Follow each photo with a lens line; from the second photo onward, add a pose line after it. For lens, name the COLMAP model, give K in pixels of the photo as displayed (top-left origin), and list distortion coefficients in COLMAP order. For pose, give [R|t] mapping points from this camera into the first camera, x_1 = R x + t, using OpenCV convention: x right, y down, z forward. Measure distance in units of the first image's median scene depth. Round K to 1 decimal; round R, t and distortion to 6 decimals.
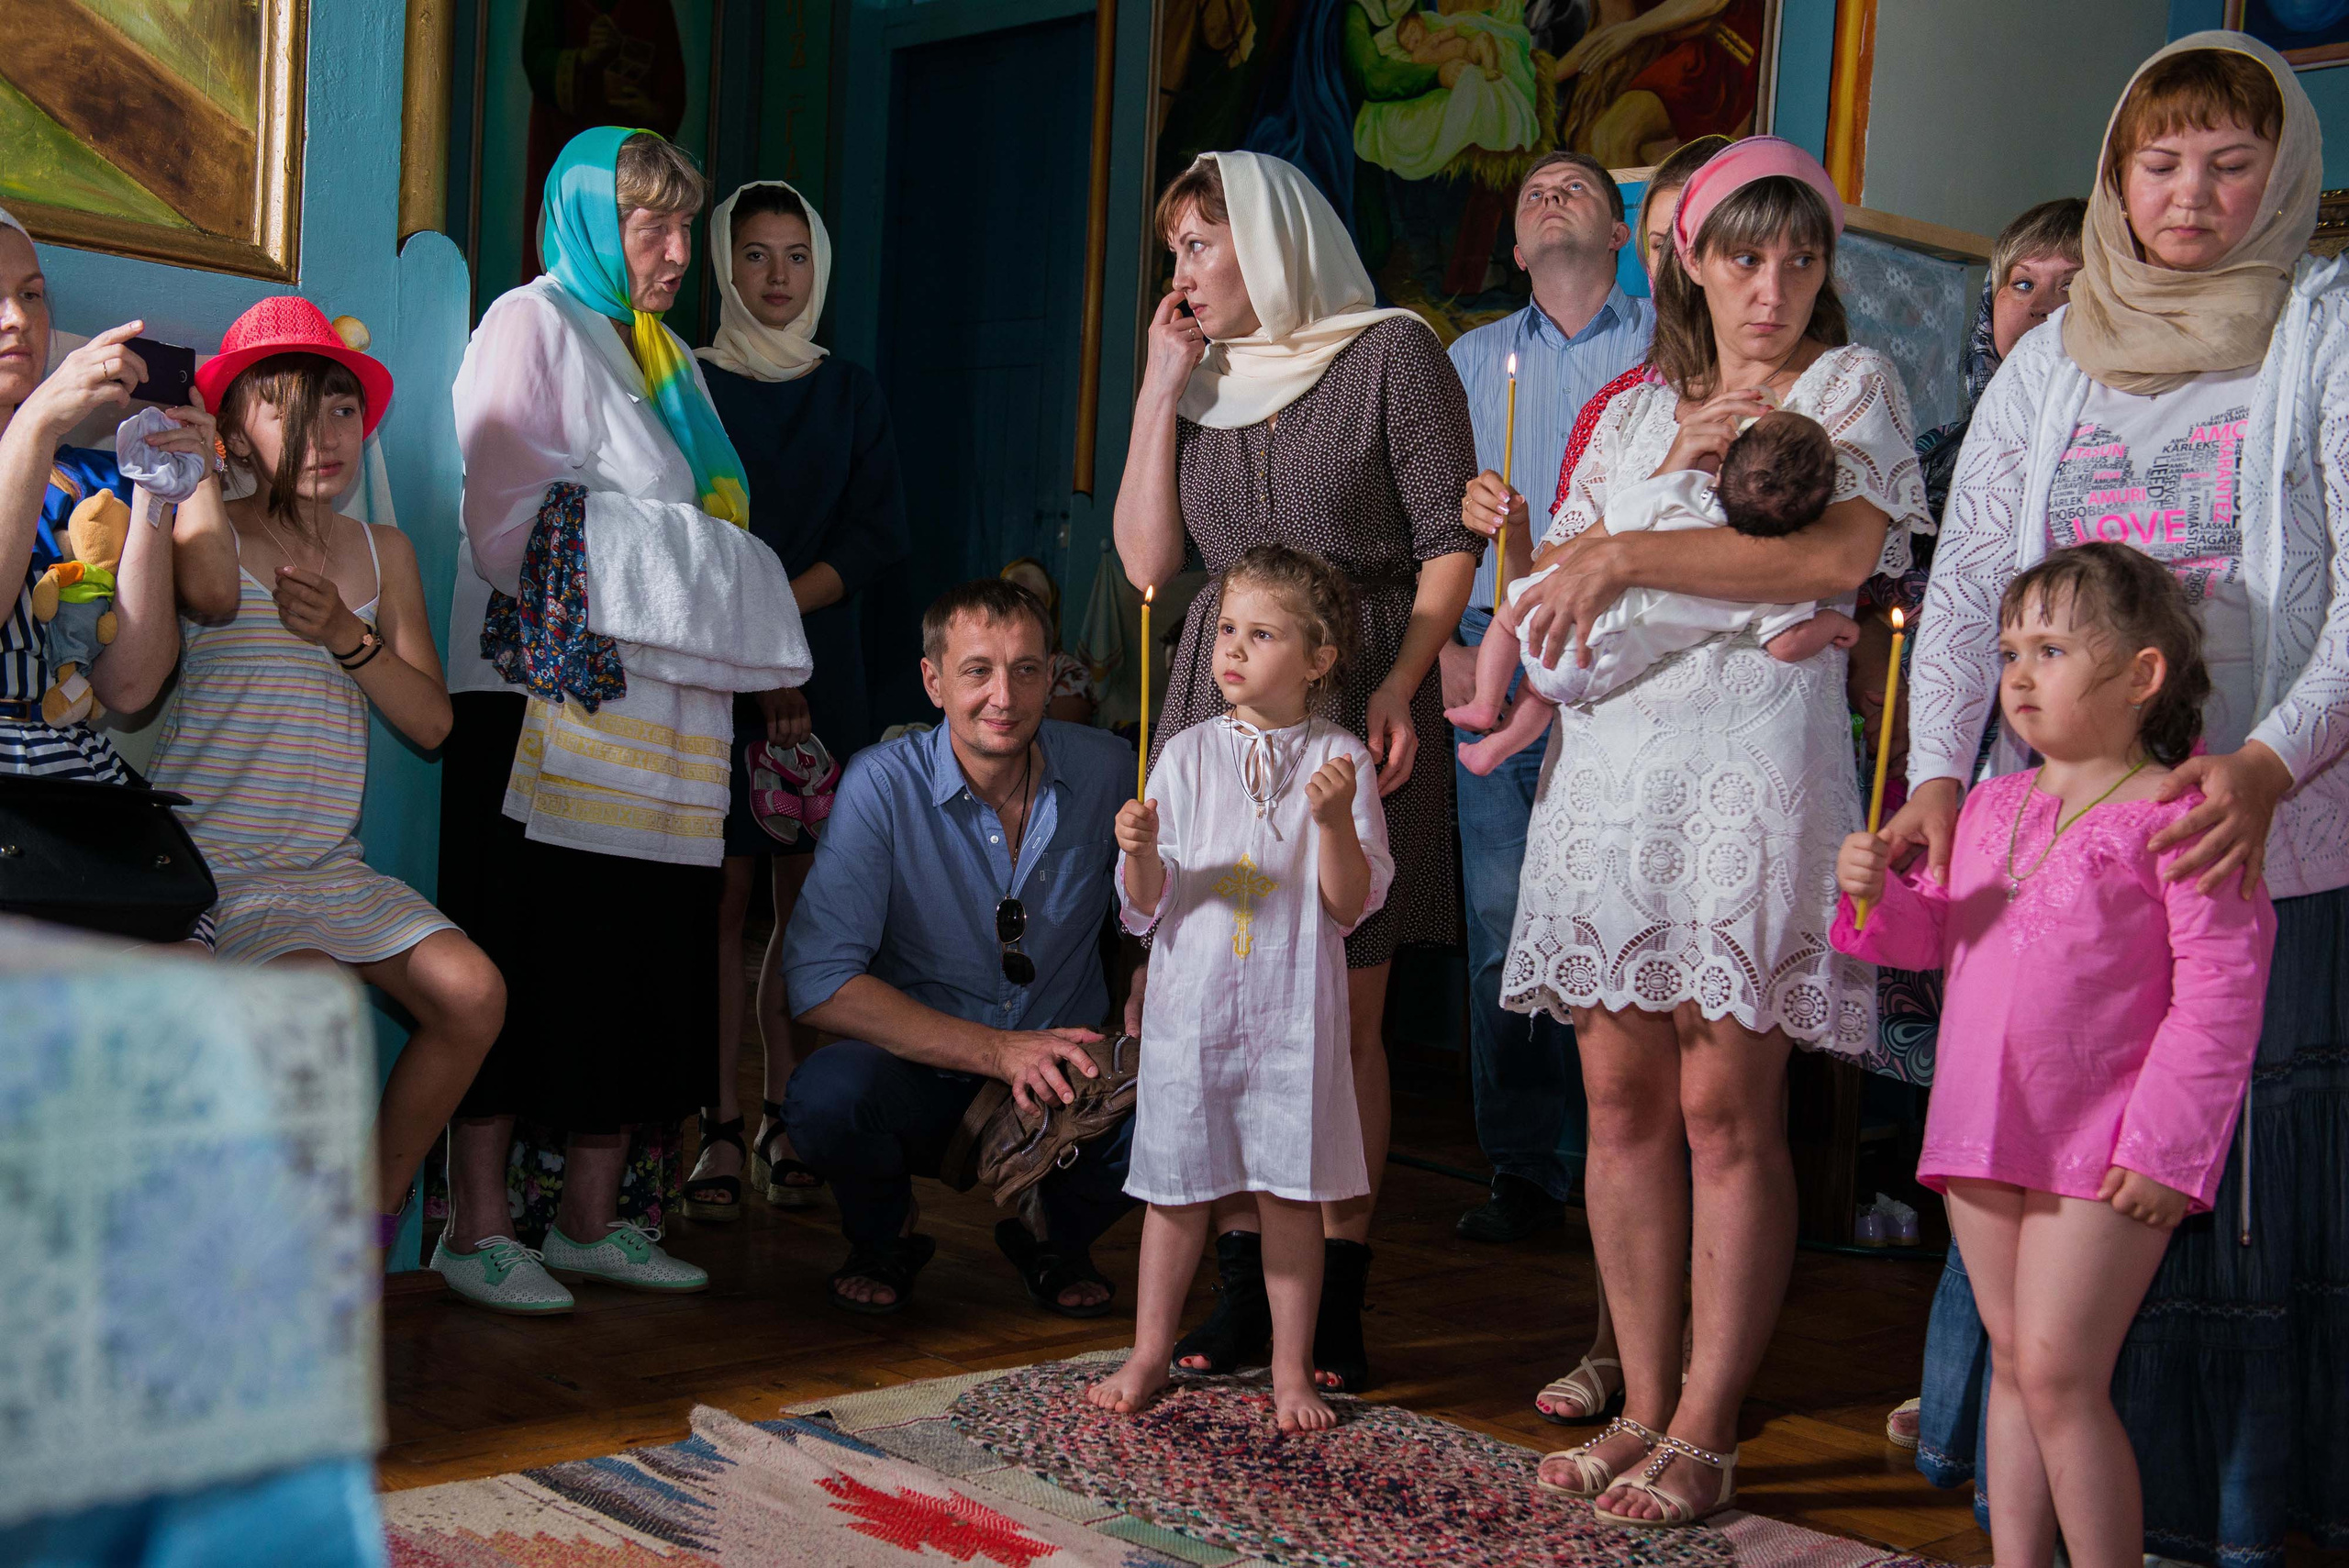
lens RADIAL K [[2835.6, 0, 1174.5], [0, 2835.6, 784.0], [0, 0, 1]] dist [0.108917, -0.013105]
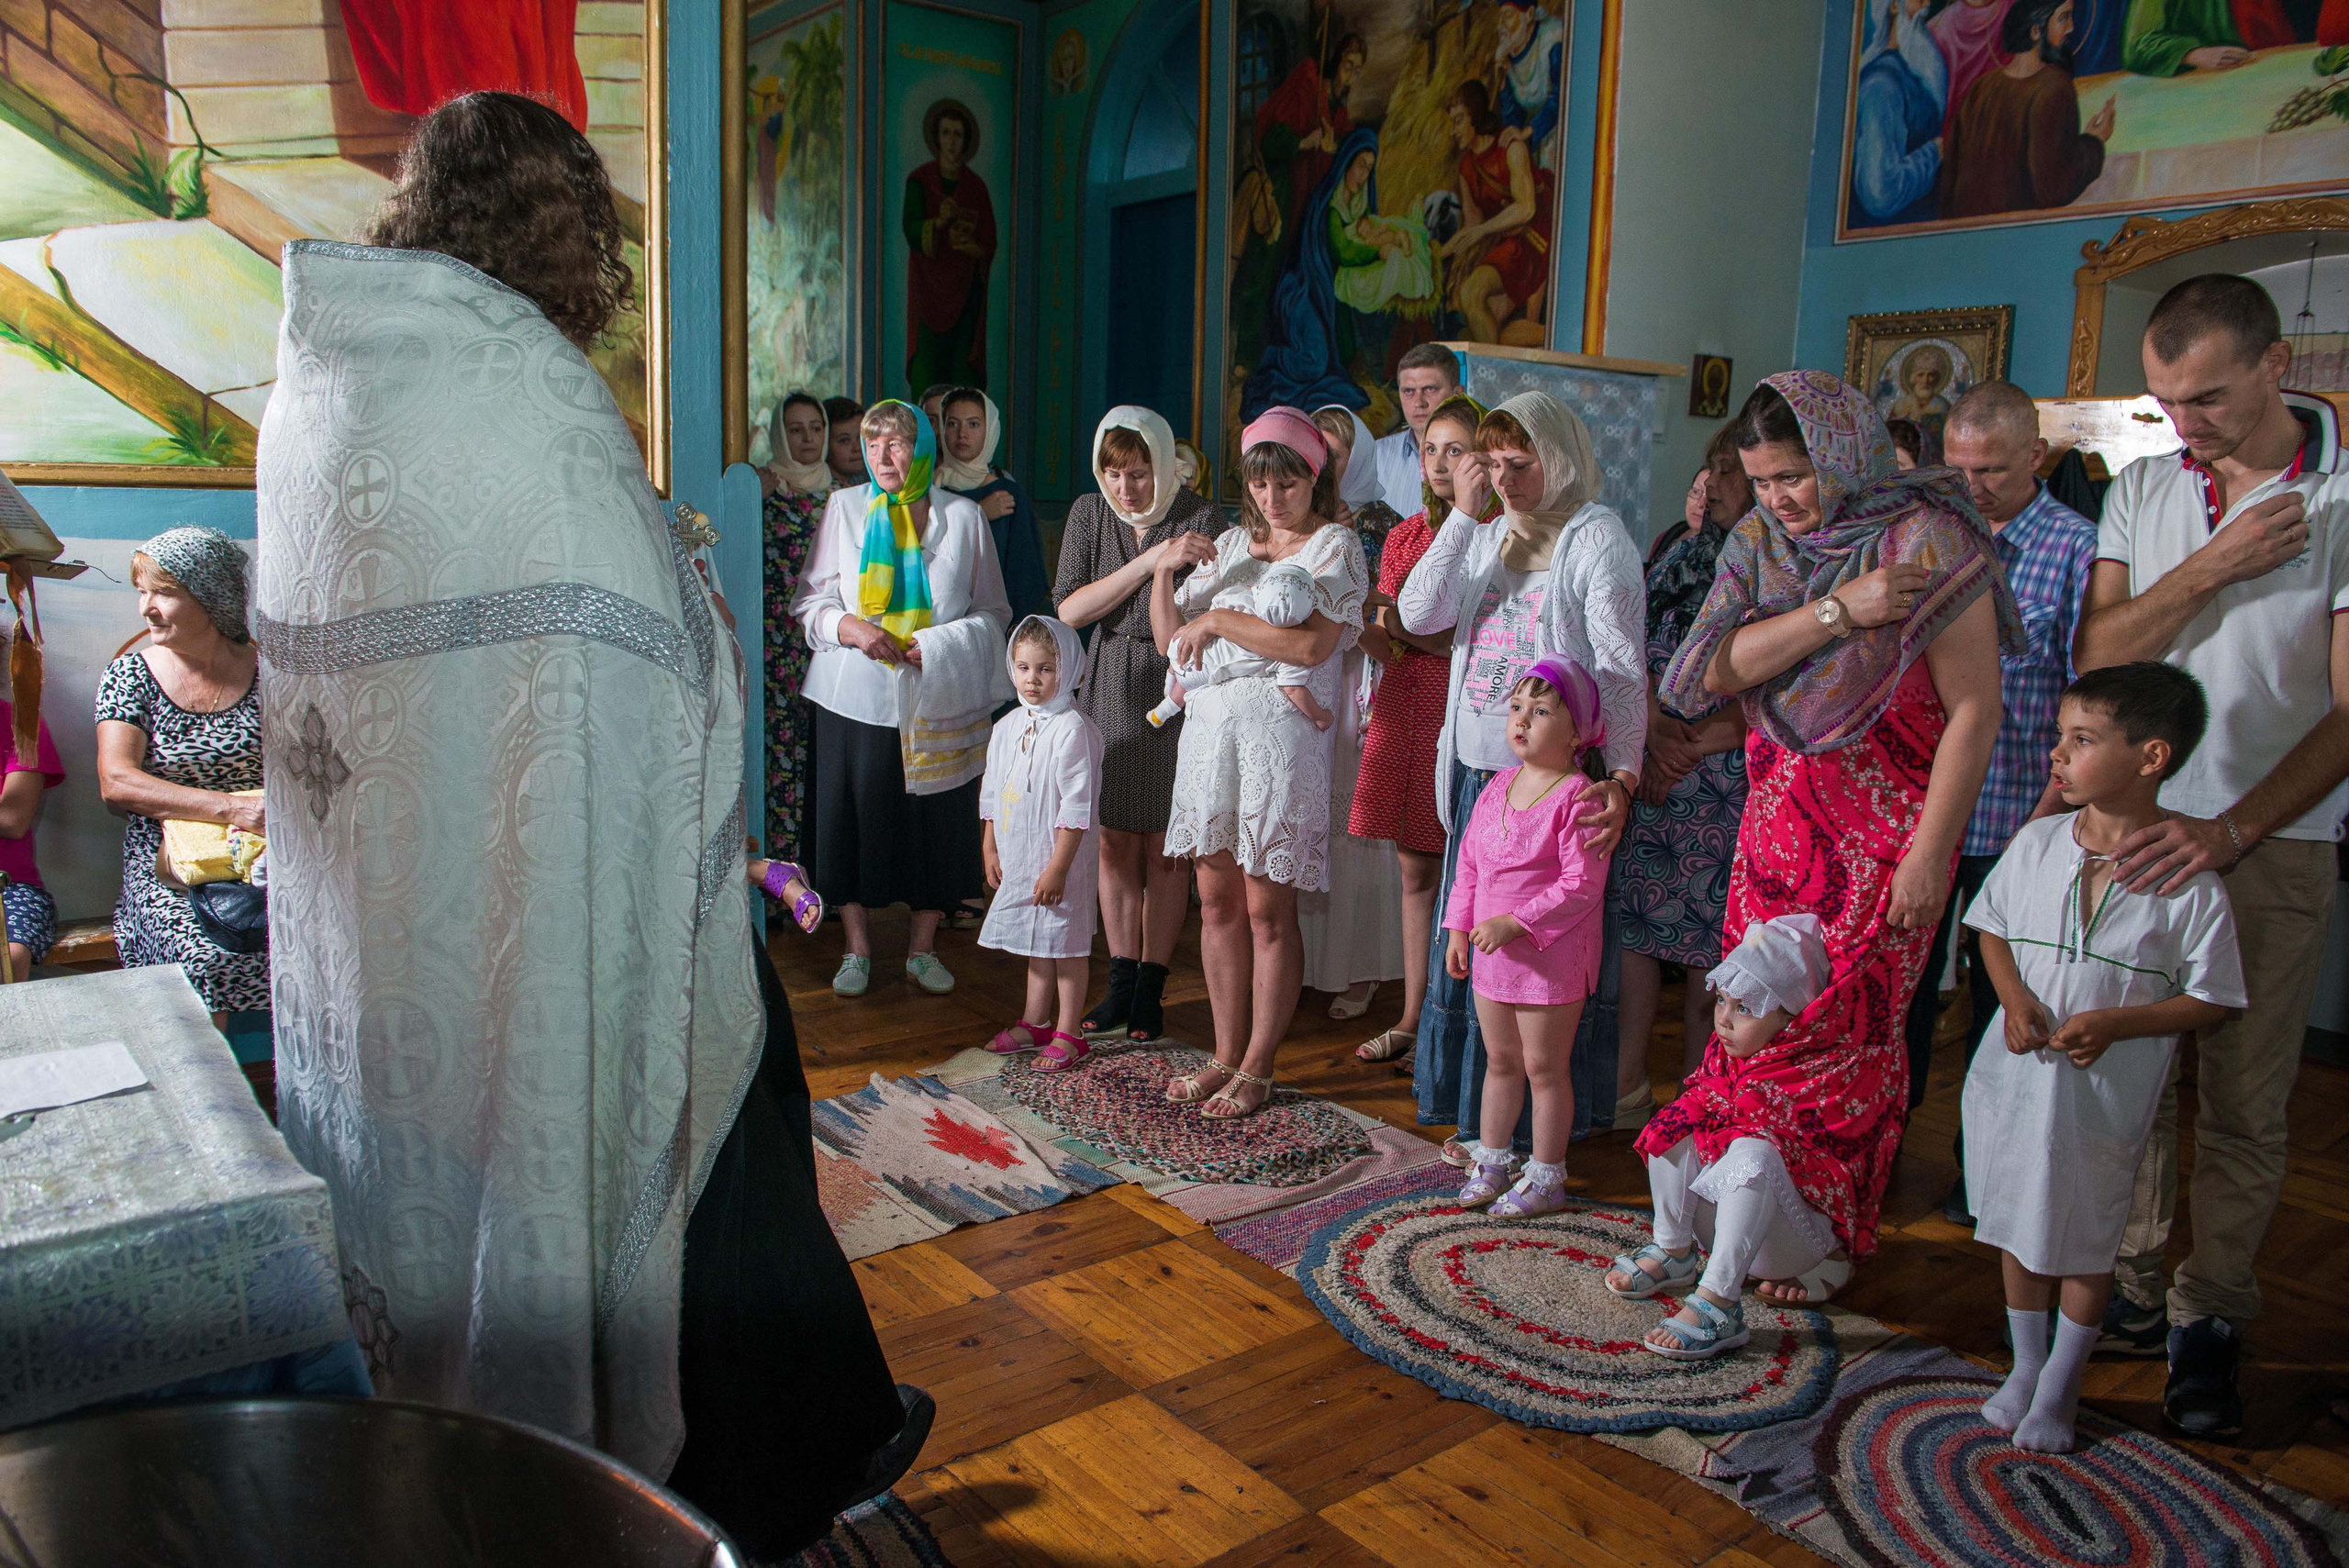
lens RADIAL K [[1698.4, 0, 1172.5], [0, 1698.4, 767.5], [0, 0, 1]] dist [-0.037779, -0.000744]
pose [[0.992440, -0.009522, -0.122361, 0.170039], [0.023971, 0.992823, 0.117163, -0.115020], [0.120367, -0.119210, 0.985546, -0.117794]]
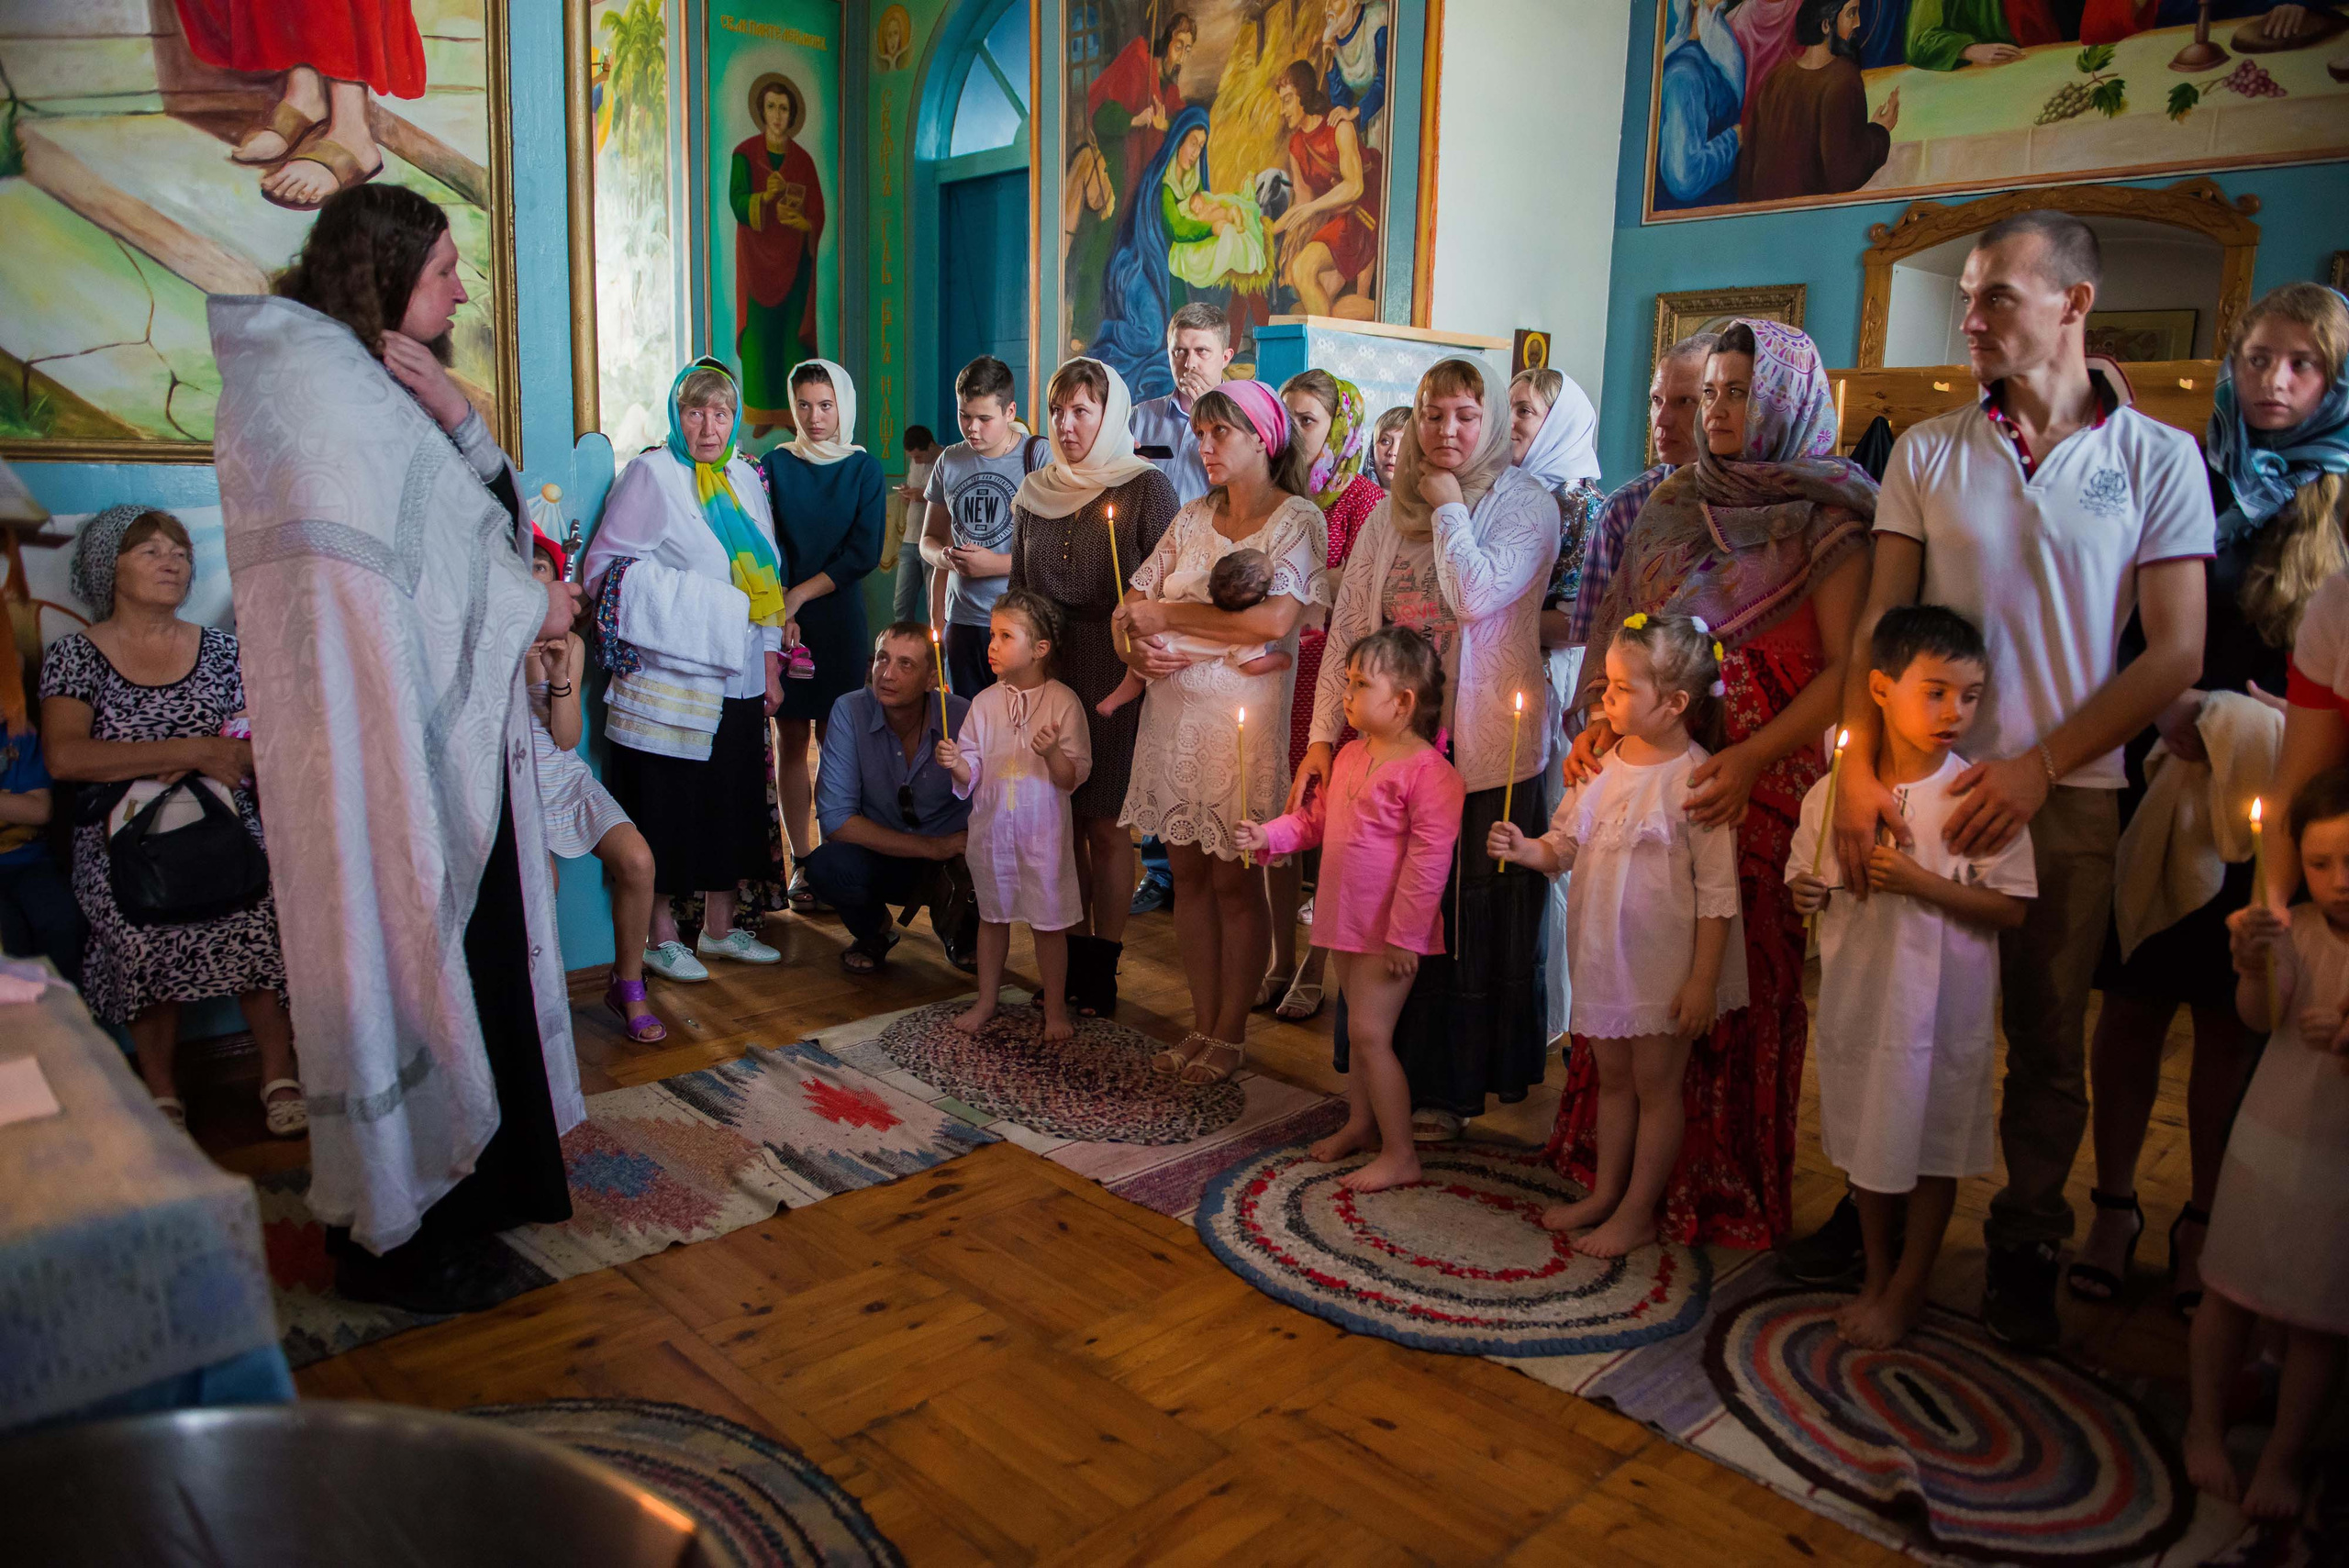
lens RADIAL K [[1642.3, 0, 1170.9], [0, 1642.3, 774.9], [0, 0, 1]] dist [-0.043428, 0.000208]
pose [[0.999423, -0.029944, -0.016028, 0.136915], [0.031949, 0.988980, 0.144559, -0.111999], [0.011523, -0.144987, 0.989366, -0.105192]]
